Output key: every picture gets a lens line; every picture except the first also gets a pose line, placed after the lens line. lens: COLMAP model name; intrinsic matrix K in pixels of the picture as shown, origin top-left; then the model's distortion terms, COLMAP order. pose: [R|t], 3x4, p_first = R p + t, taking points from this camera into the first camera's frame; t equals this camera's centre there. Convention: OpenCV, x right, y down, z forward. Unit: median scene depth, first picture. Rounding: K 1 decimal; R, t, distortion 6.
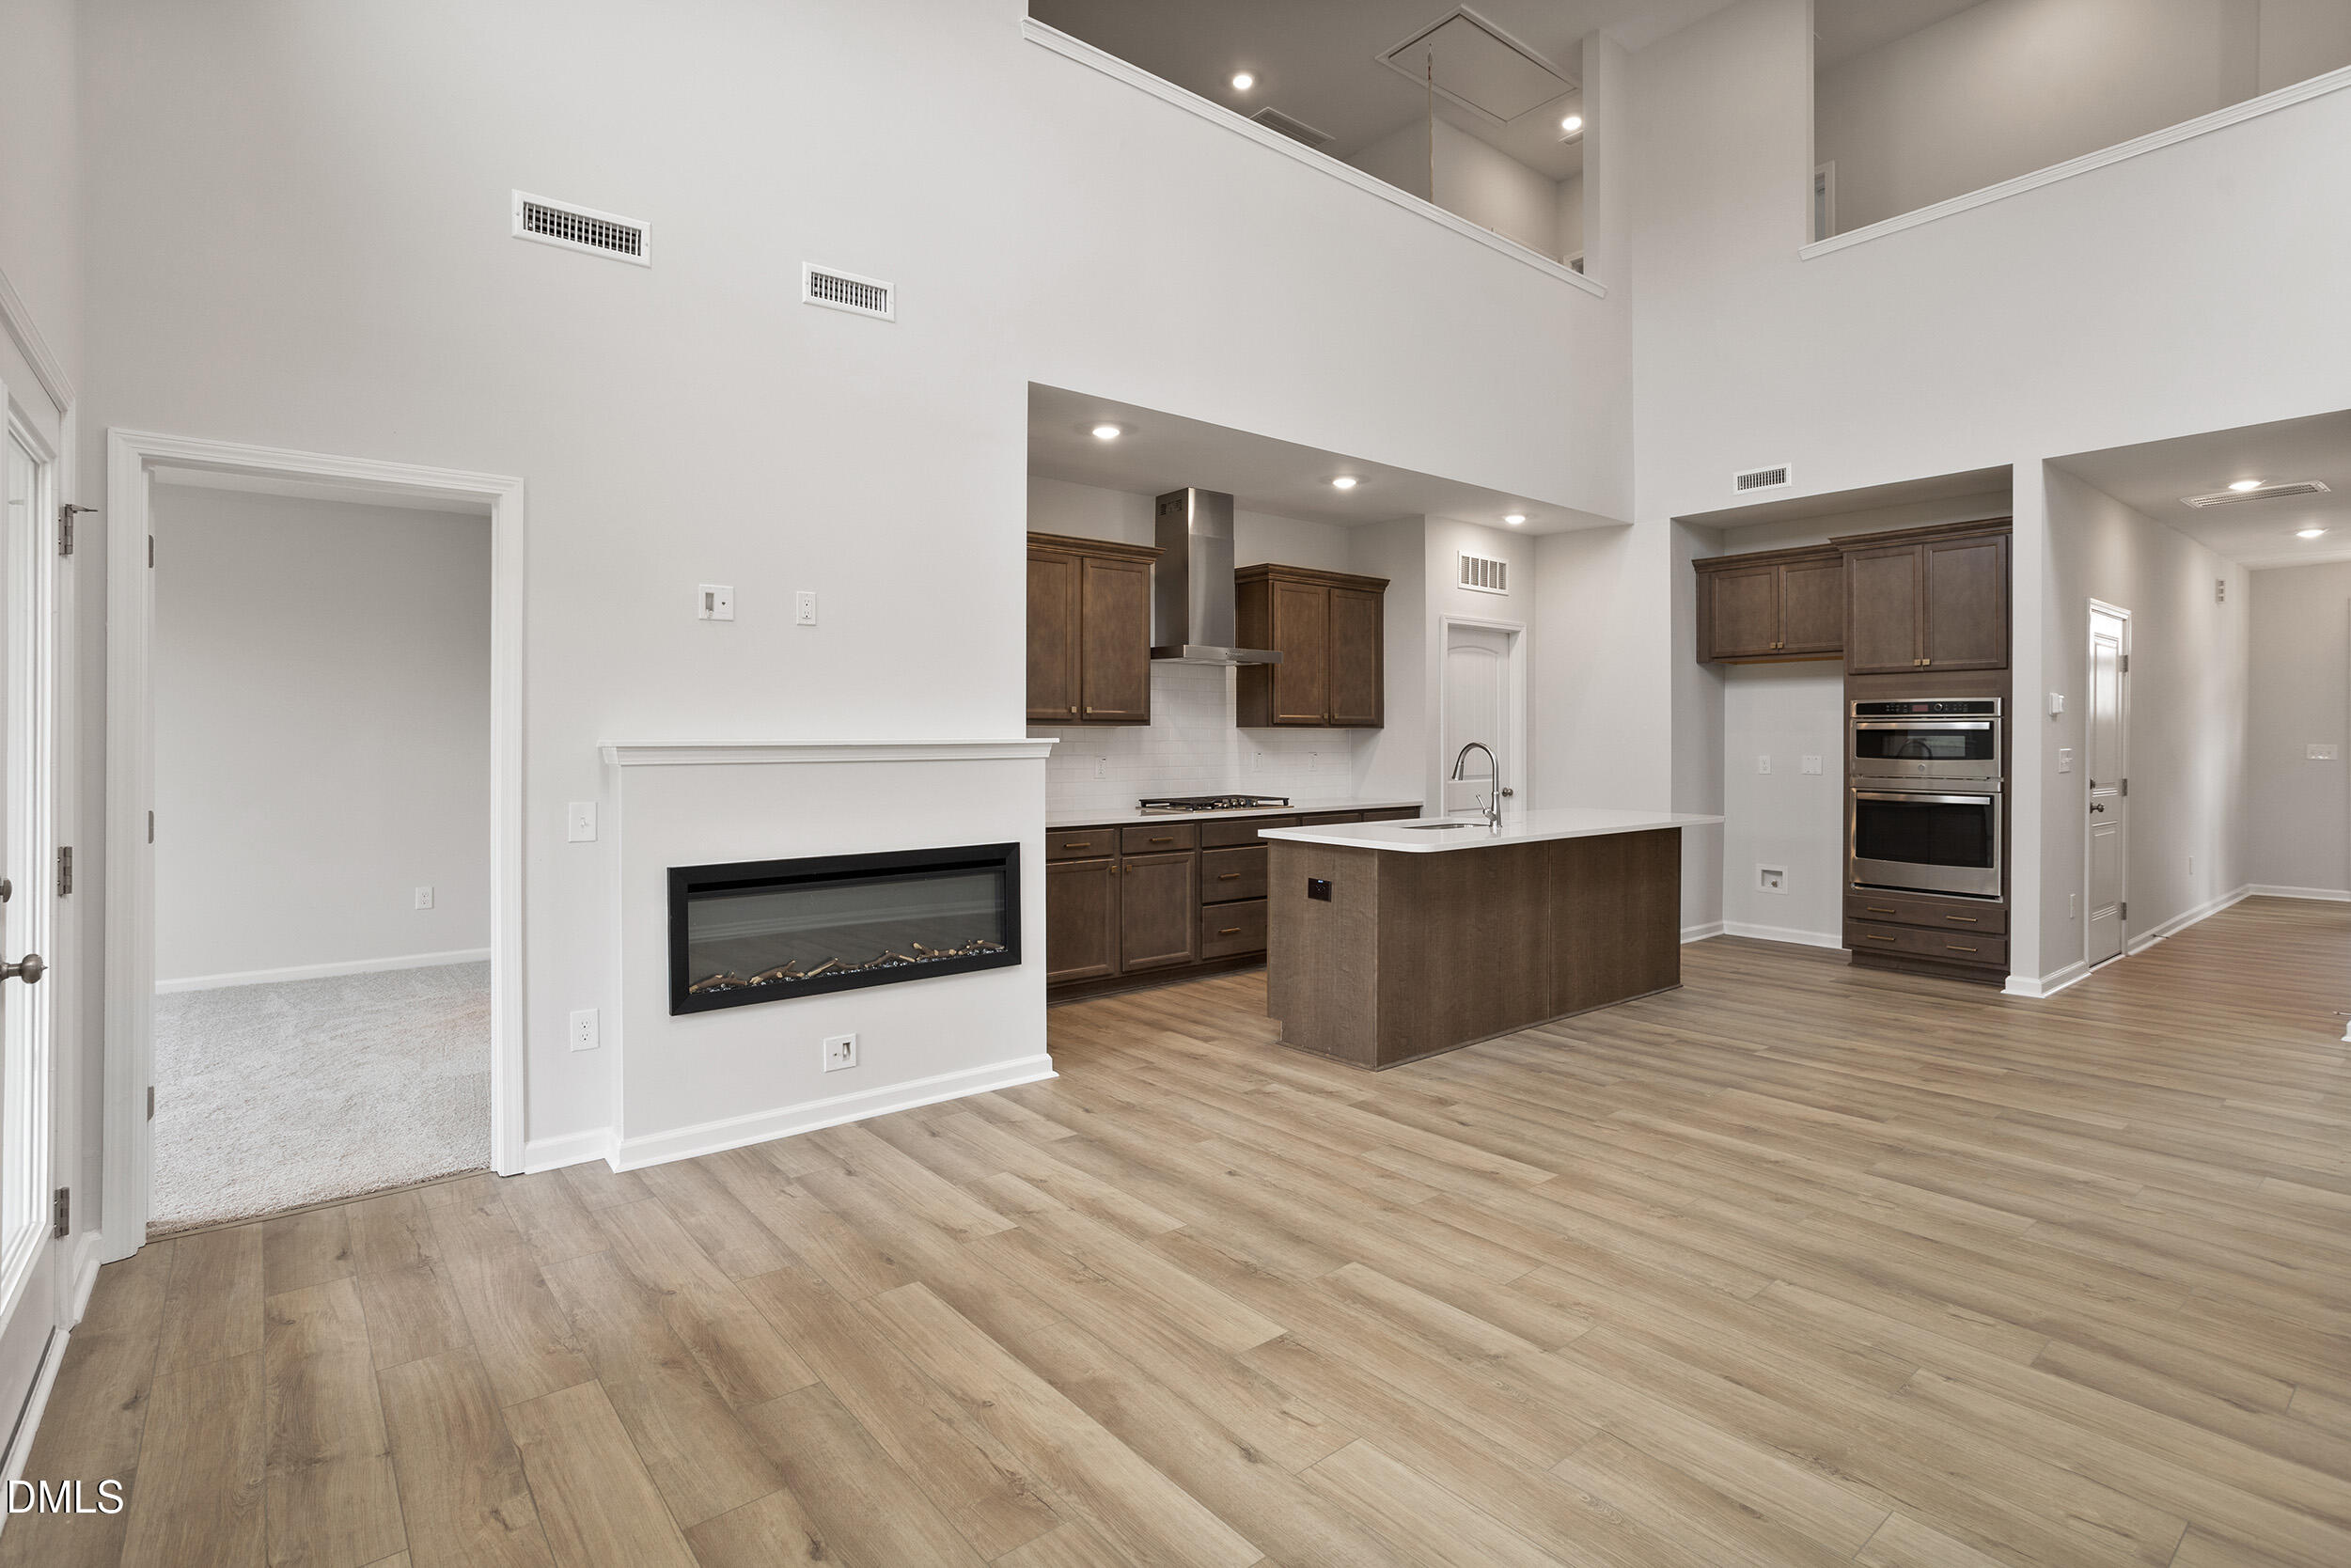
lens RADIAL K [[1131.4, 0, 1139.4], [0, 1131.4, 740.4], [0, 0, 1]] dist [-0.054052, 0.022479]
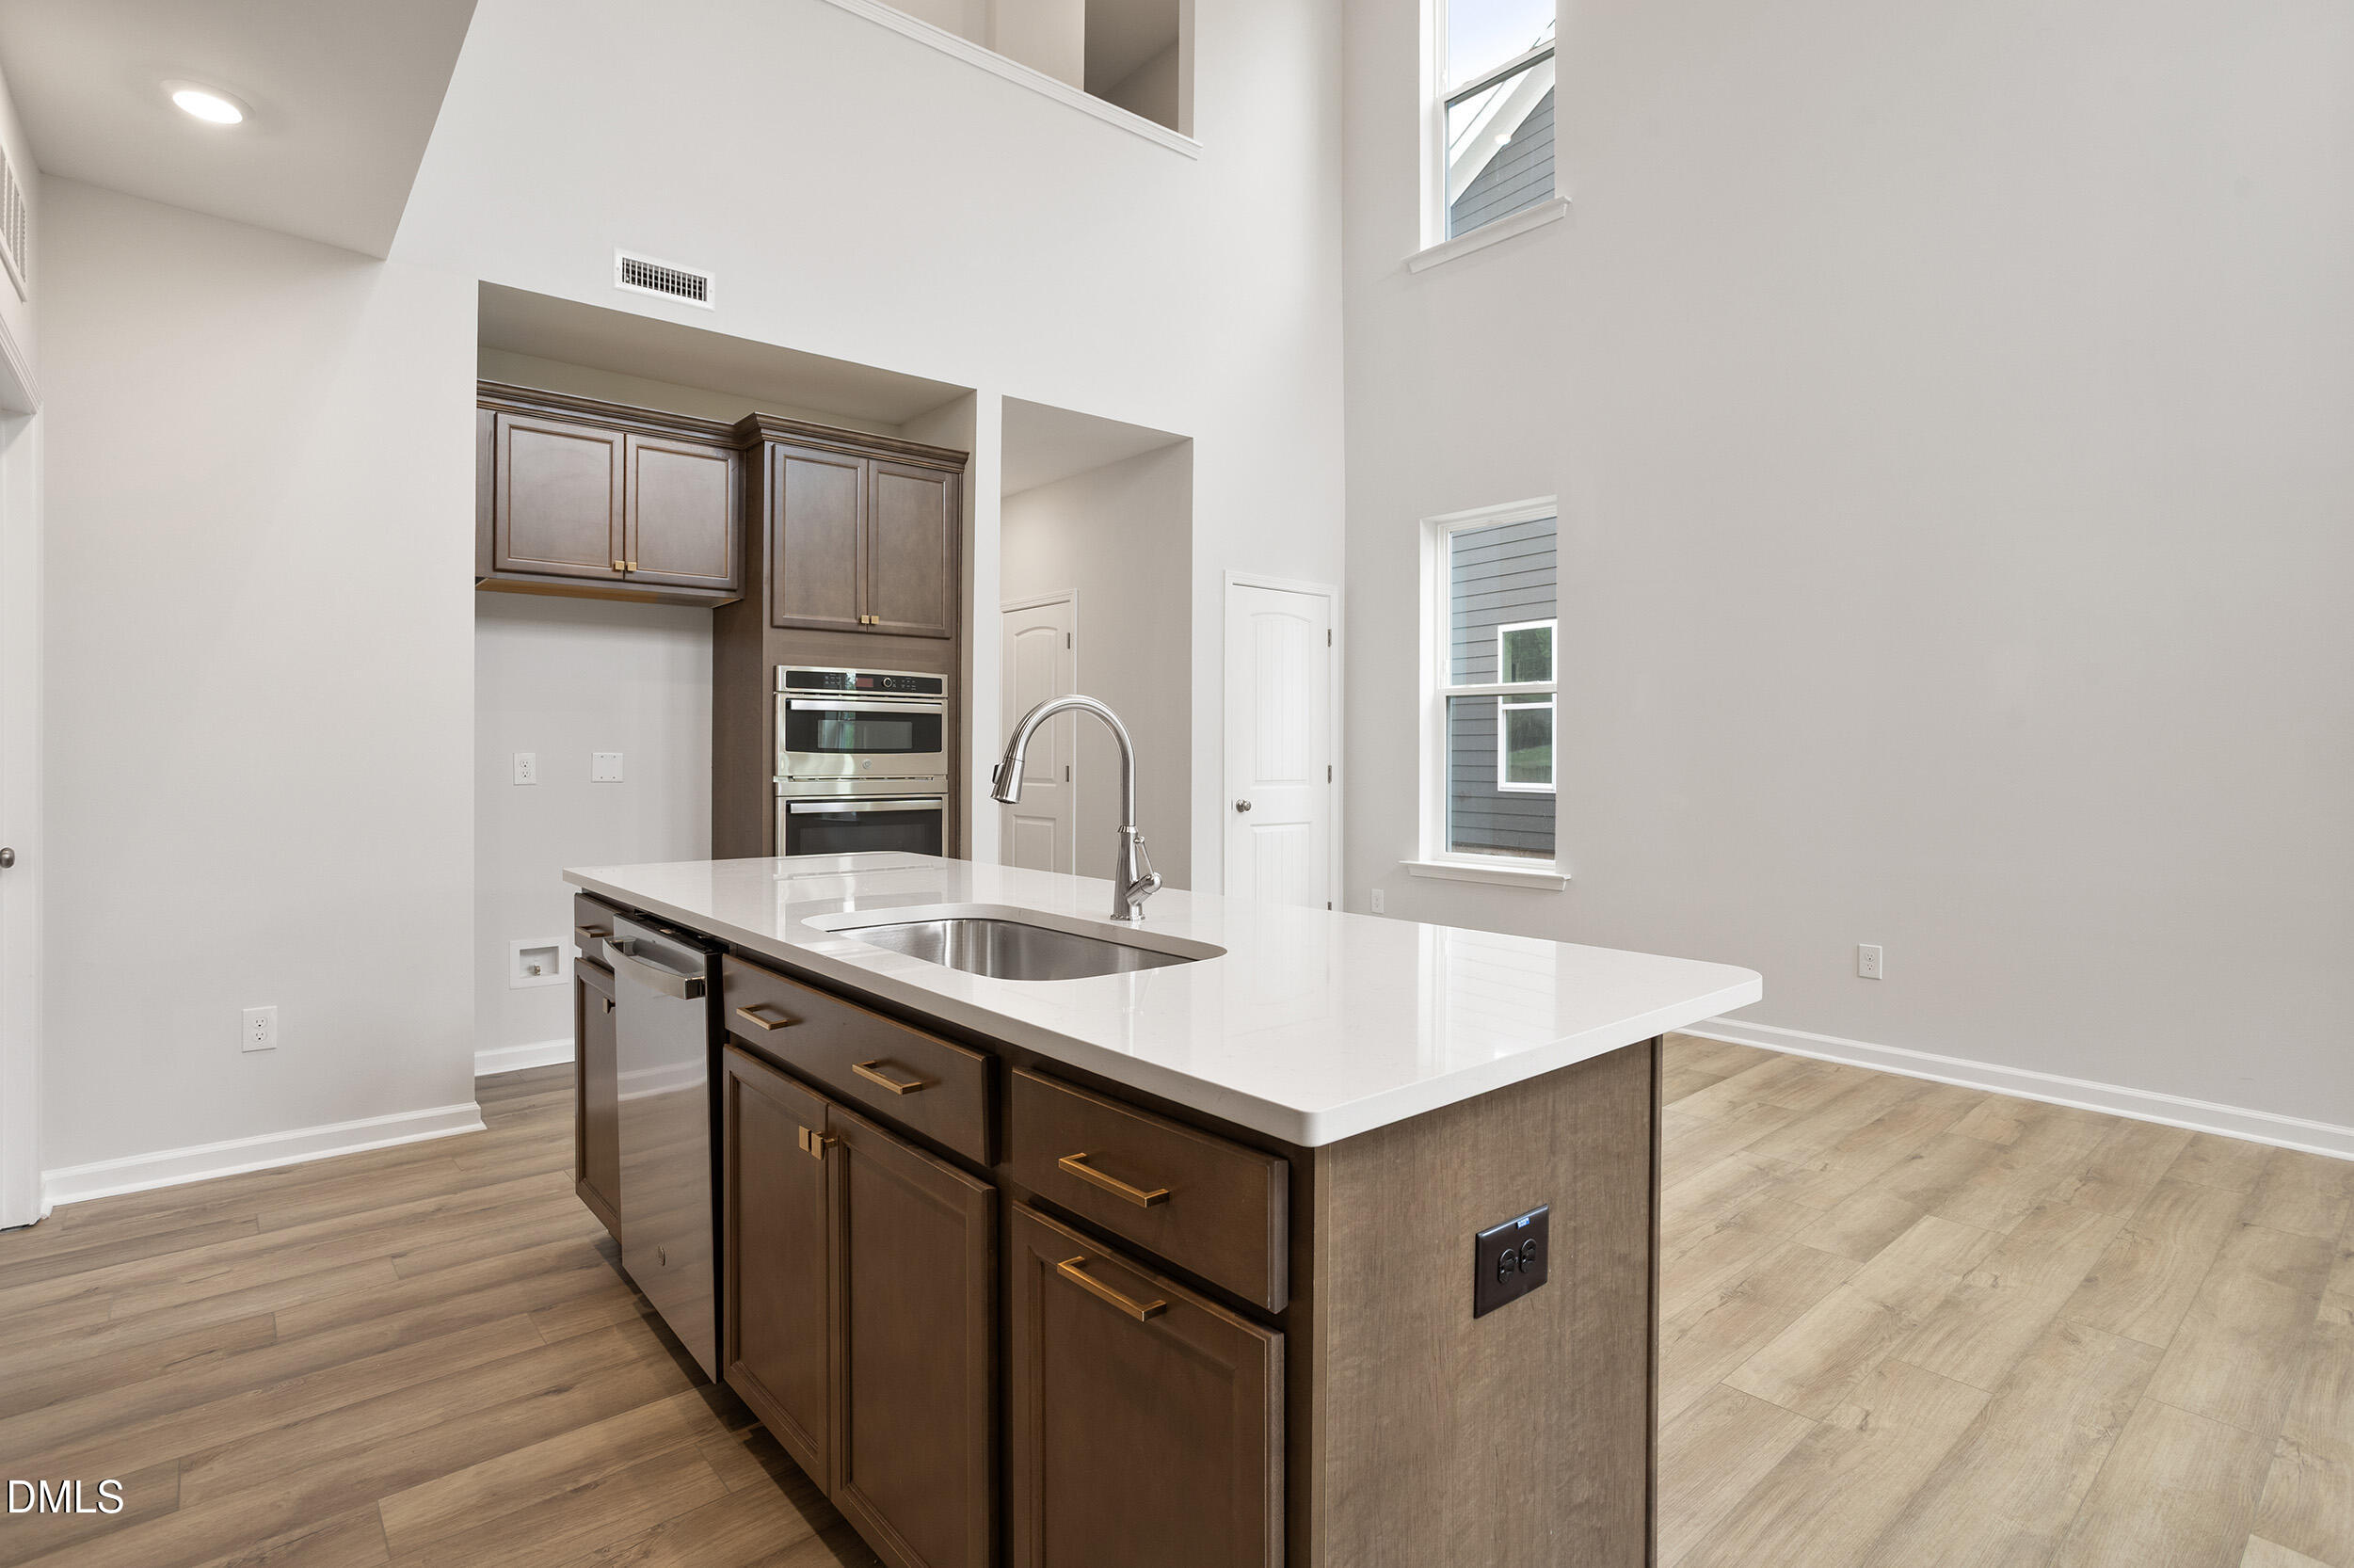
lens RADIAL K [[1159.5, 0, 1183.9], [0, 1159.5, 757.2], [0, 0, 1]] dist [-0.056334, 0.033829]
pose [[-0.051551, -0.004269, 0.998661, -0.104472], [0.002122, 0.999988, 0.004384, 0.027916], [-0.998668, 0.002345, -0.051541, 1.357487]]
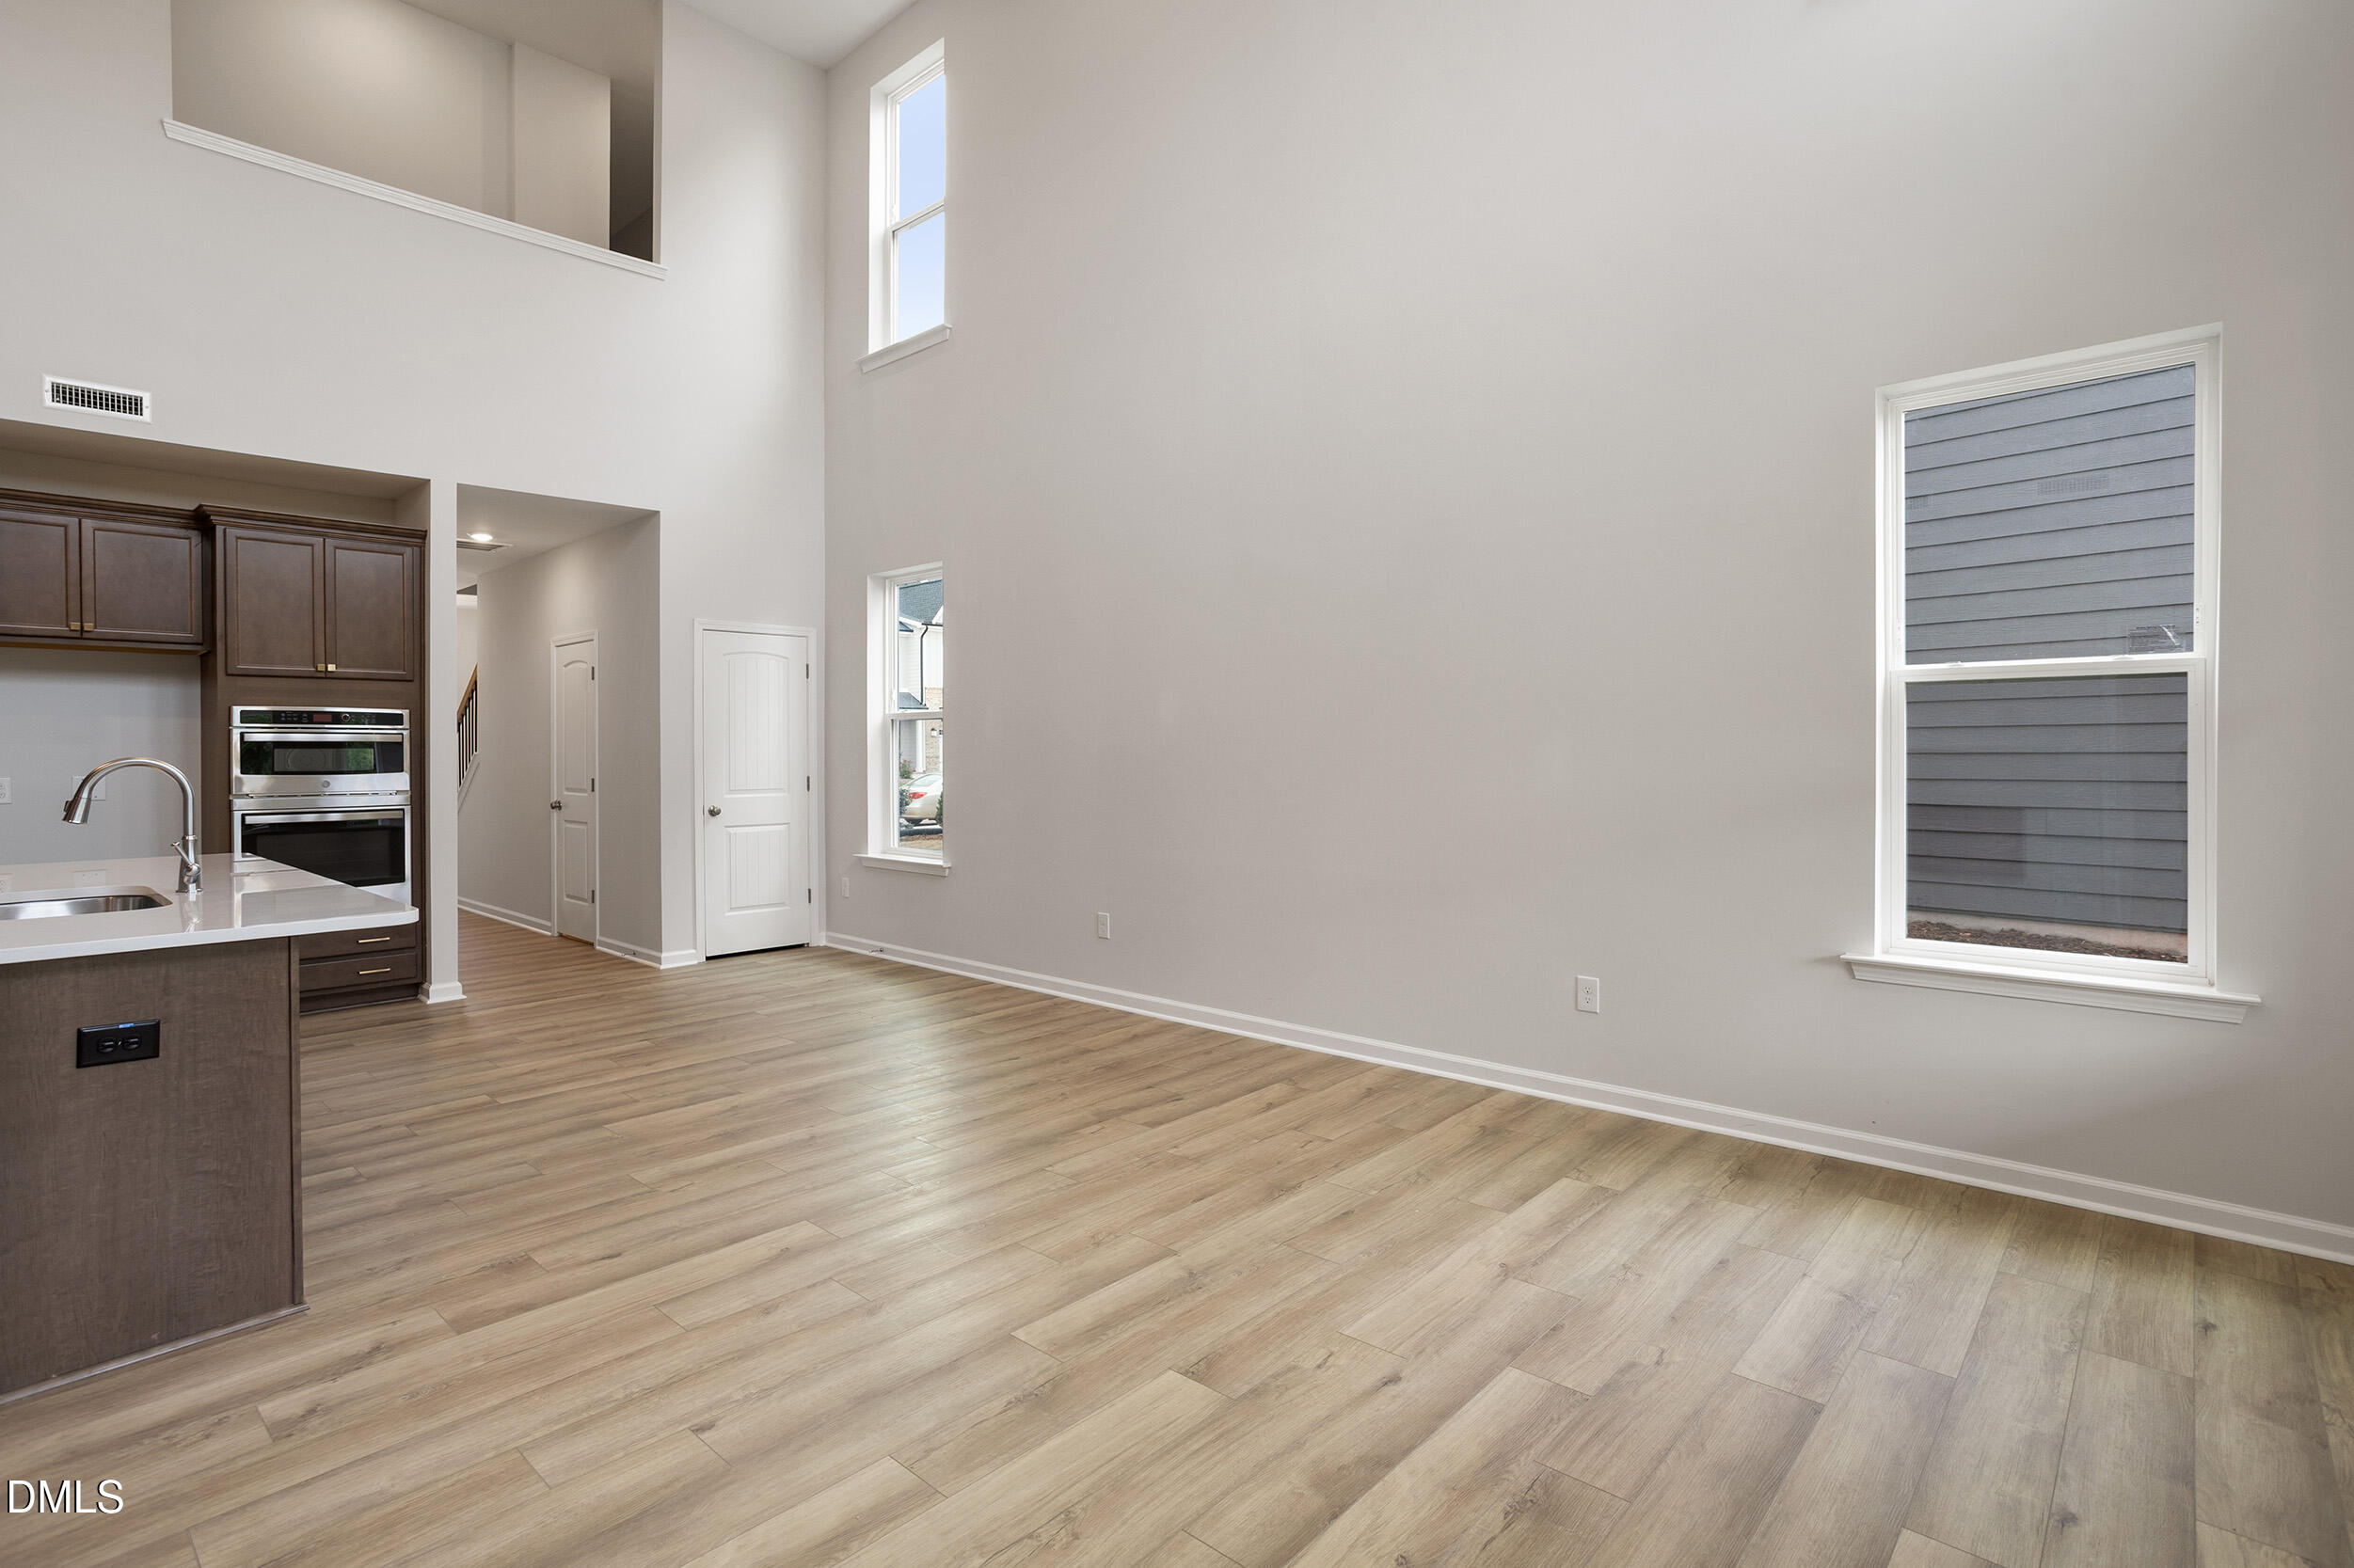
lens RADIAL K [[1159.4, 0, 1183.9], [0, 1159.4, 757.2], [0, 0, 1]] dist [-0.056334, 0.033829]
pose [[-0.172062, -0.007467, 0.985058, -0.542494], [0.008879, 0.999919, 0.009131, 0.001294], [-0.985046, 0.010317, -0.171982, 0.762075]]
